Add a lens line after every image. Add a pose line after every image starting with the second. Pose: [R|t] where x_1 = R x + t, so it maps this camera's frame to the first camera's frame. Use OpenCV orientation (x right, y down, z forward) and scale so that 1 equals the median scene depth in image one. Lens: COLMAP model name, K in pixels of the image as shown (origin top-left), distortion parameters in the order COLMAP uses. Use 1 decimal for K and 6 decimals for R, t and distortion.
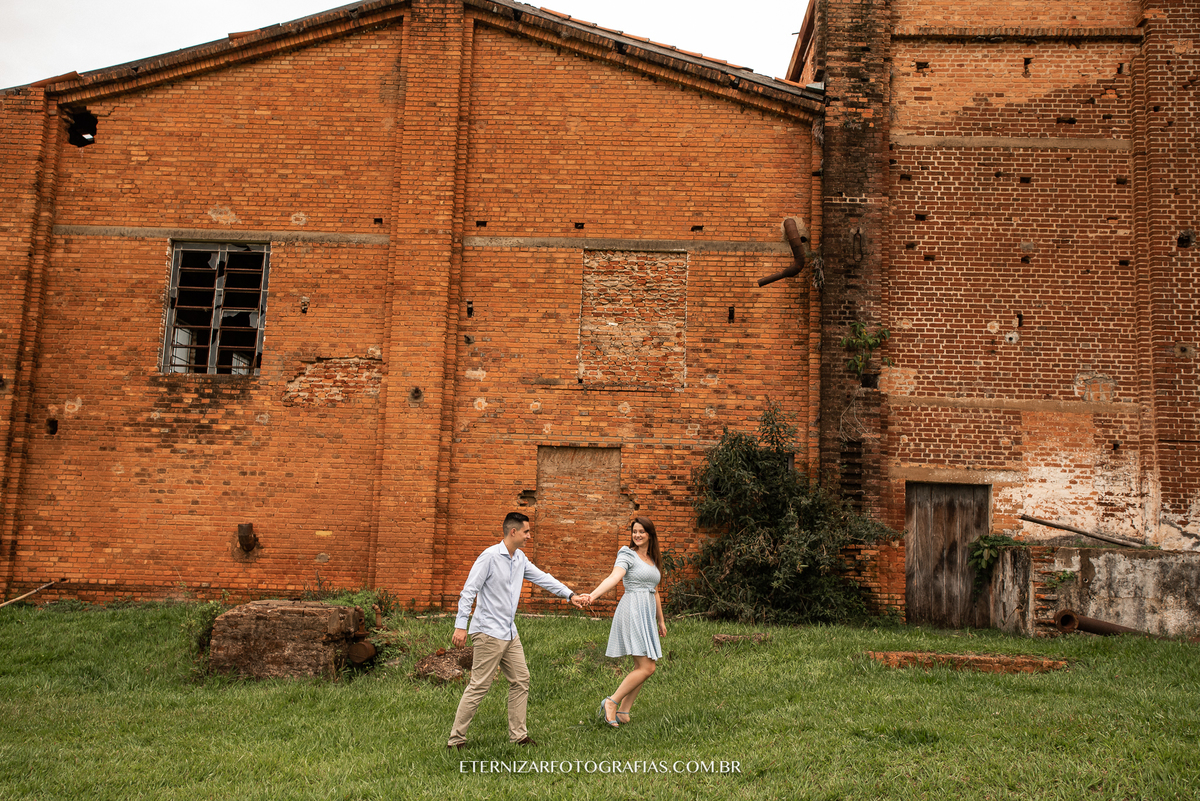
lens RADIAL K [[1170.6, 0, 605.2], [0, 1170.6, 400.4], [0, 0, 1]] dist [0.024928, 0.000000]
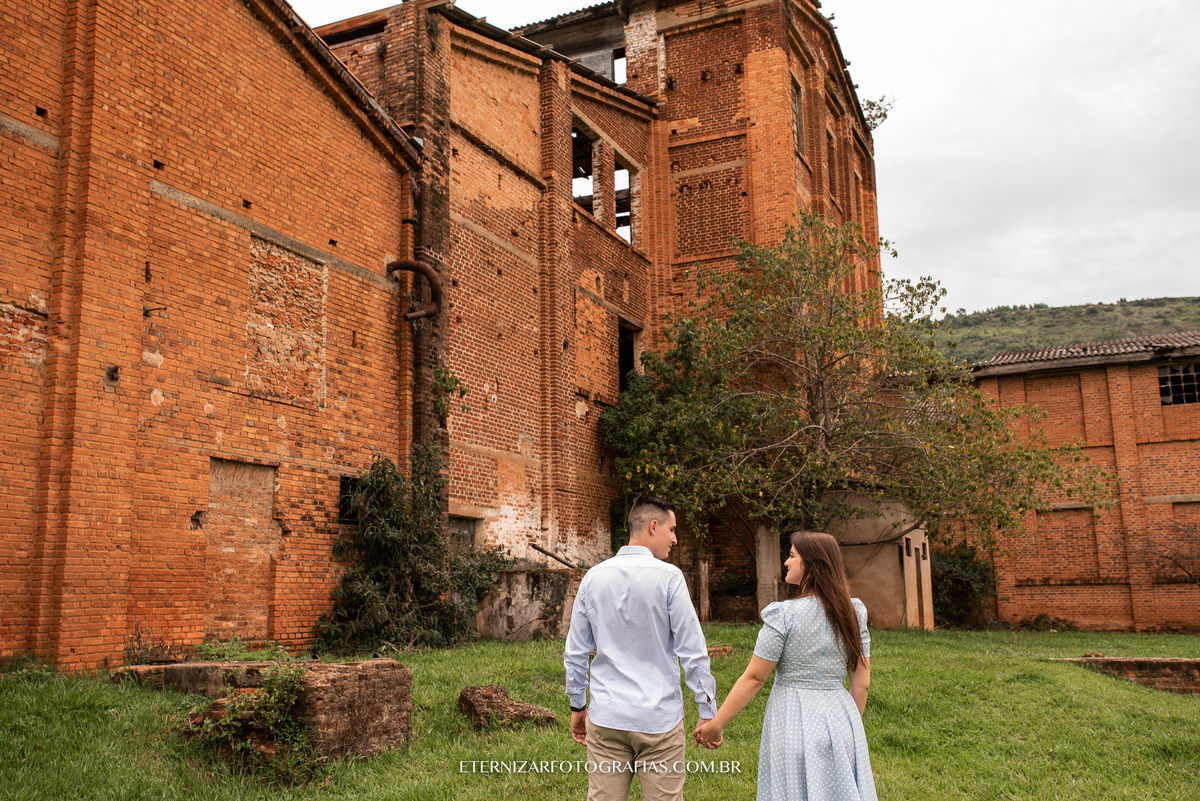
lens RADIAL K [[1170.6, 0, 572.5], [0, 1170.6, 401.9], [0, 0, 1]] dist [0.024928, 0.000000]
pose [[0.358358, 0.117750, 0.926129, -0.732122], [-0.093971, 0.991526, -0.089703, 0.050259], [-0.928843, -0.054883, 0.366386, 0.466658]]
